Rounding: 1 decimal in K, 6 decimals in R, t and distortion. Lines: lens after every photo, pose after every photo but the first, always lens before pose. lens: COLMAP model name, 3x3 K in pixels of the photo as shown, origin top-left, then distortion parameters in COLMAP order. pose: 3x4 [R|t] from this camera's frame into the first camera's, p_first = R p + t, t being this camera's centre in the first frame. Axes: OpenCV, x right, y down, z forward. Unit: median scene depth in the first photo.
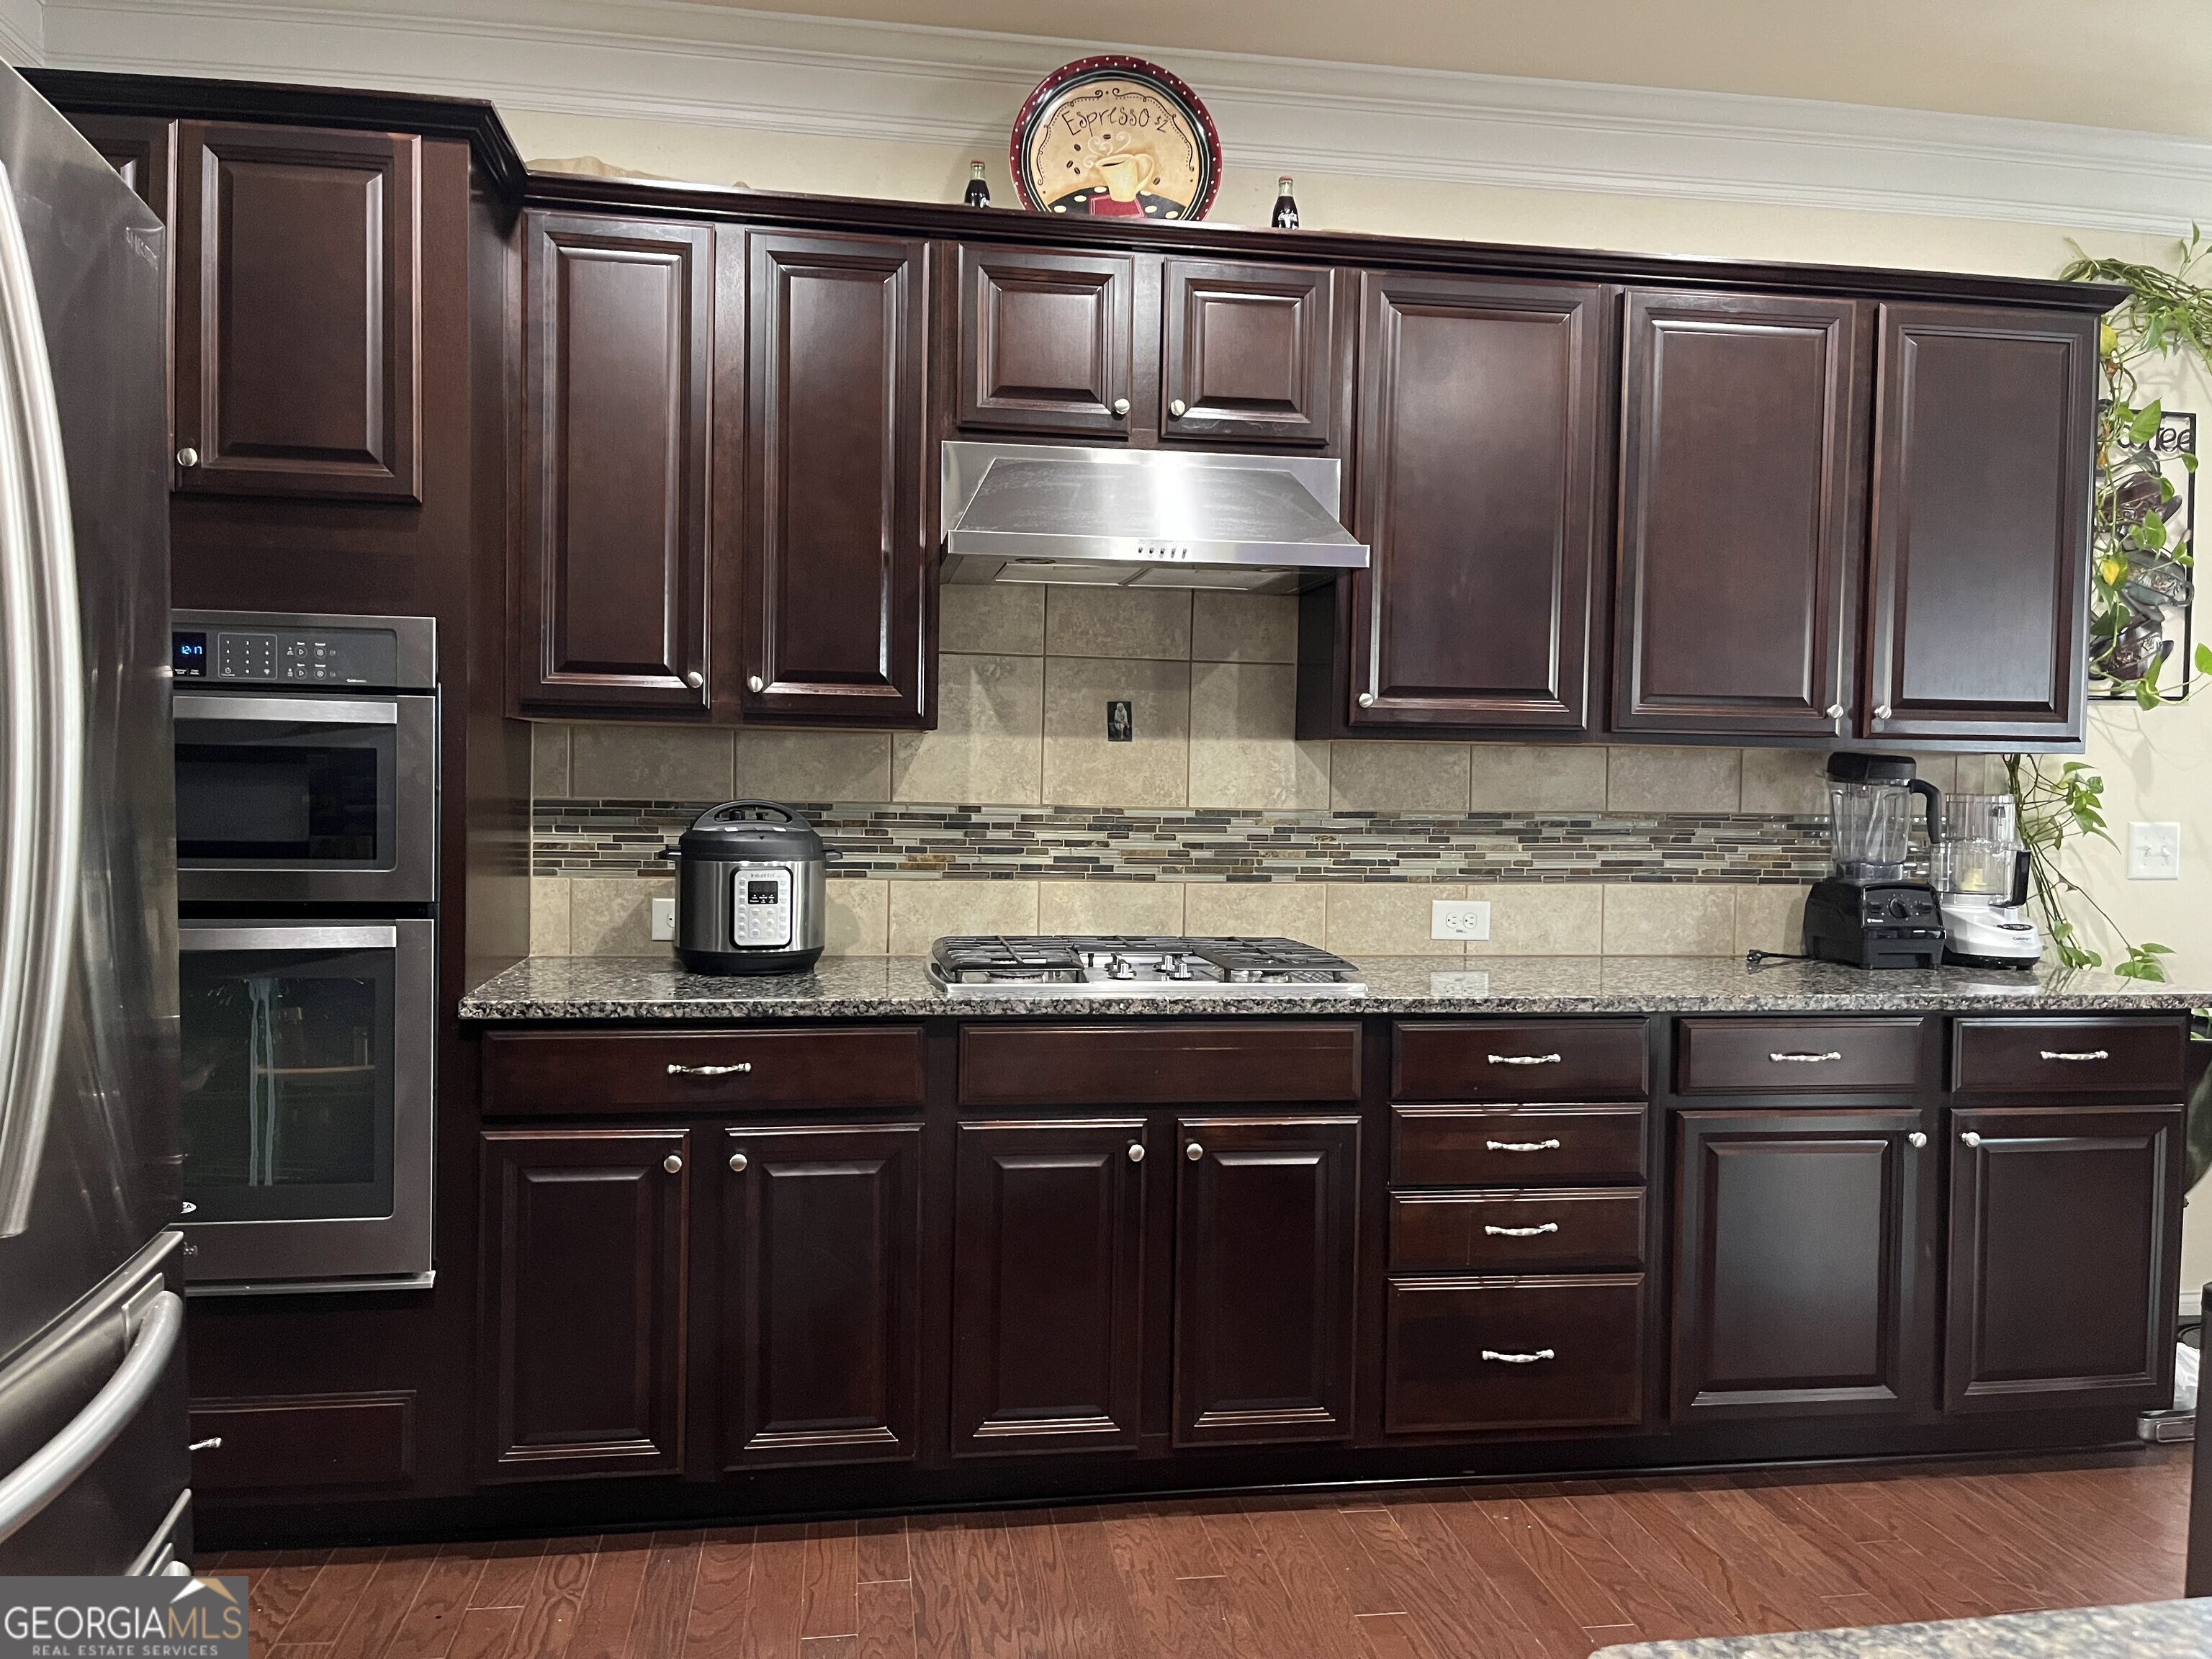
lens RADIAL K [[1726.2, 0, 1110.1], [0, 1726.2, 824.0], [0, 0, 1]] dist [0.082513, -0.052104]
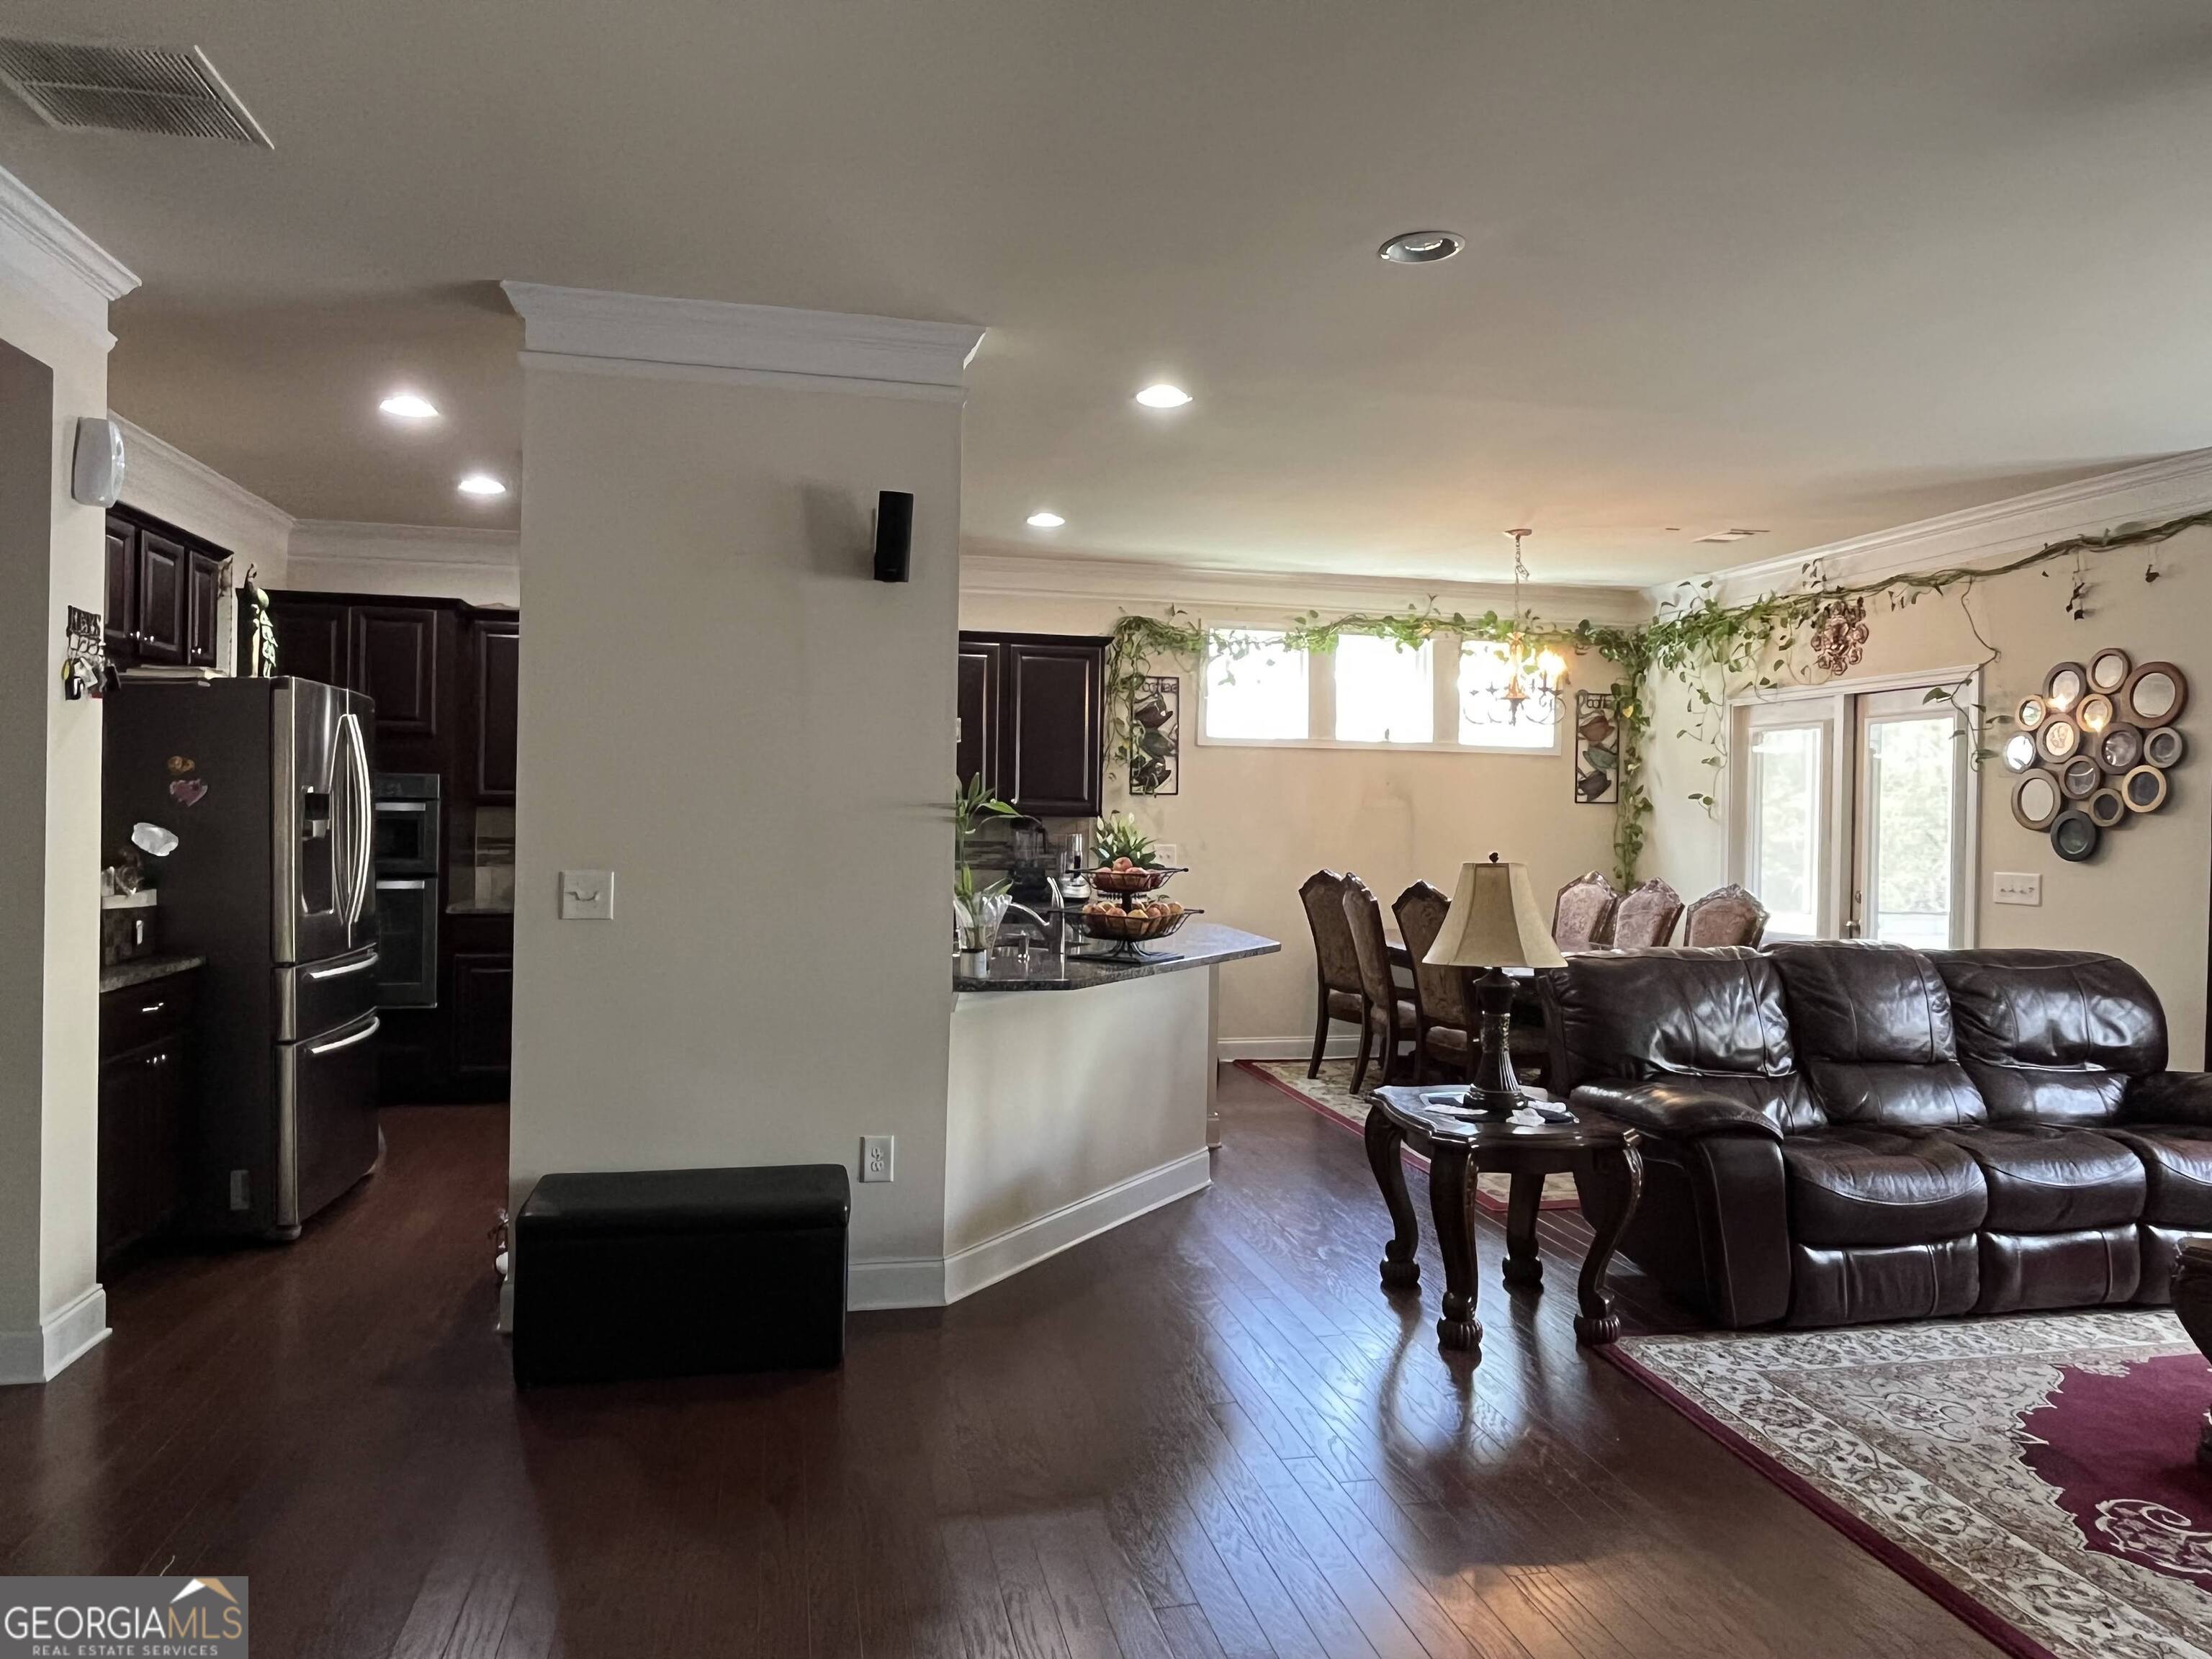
lens RADIAL K [[1446.5, 0, 1096.6], [0, 1446.5, 828.3], [0, 0, 1]] dist [0.003702, 0.002120]
pose [[0.999011, -0.002610, 0.044378, 0.512814], [0.003177, 0.999914, -0.012719, 0.002889], [-0.044341, 0.012847, 0.998934, -1.238482]]
